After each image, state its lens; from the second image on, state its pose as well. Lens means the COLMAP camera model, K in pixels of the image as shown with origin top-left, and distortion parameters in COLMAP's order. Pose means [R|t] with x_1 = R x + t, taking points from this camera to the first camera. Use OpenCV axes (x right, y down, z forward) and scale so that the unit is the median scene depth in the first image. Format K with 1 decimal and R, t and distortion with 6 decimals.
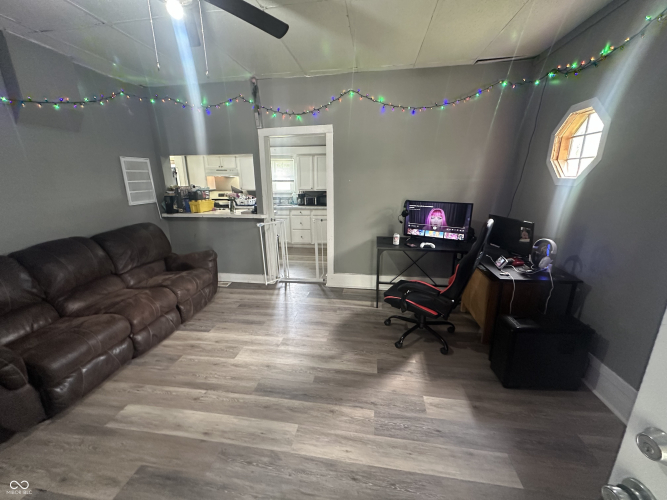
lens RADIAL K [[264.4, 0, 332.3], [0, 264.4, 249.6], [0, 0, 1]] dist [-0.001706, 0.001064]
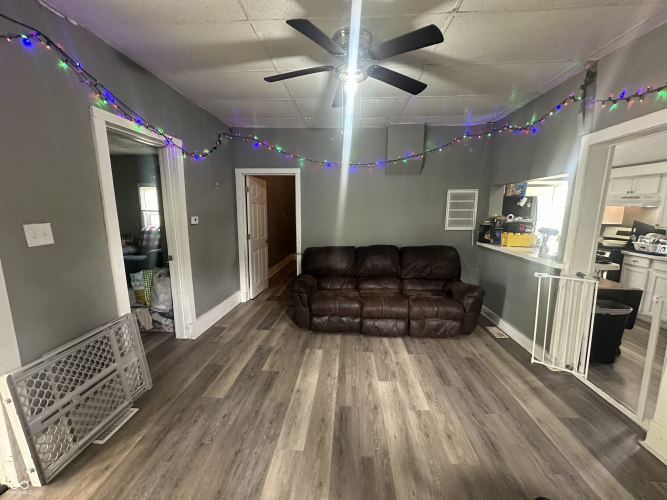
lens RADIAL K [[264.4, 0, 333.2], [0, 264.4, 249.4], [0, 0, 1]] dist [-0.001706, 0.001064]
pose [[0.085292, 0.166162, -0.982403, 0.451074], [-0.268586, 0.953330, 0.137926, -0.139294], [0.959472, 0.252096, 0.125941, 0.489043]]
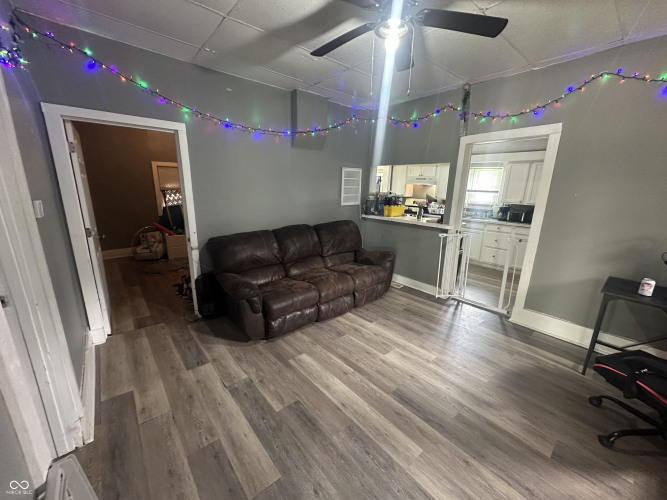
lens RADIAL K [[264.4, 0, 333.9], [0, 264.4, 249.7], [0, 0, 1]] dist [-0.001706, 0.001064]
pose [[0.757562, 0.179416, -0.627622, 0.056239], [-0.197773, 0.979379, 0.041253, -0.004268], [0.622081, 0.092875, 0.777425, 0.008108]]
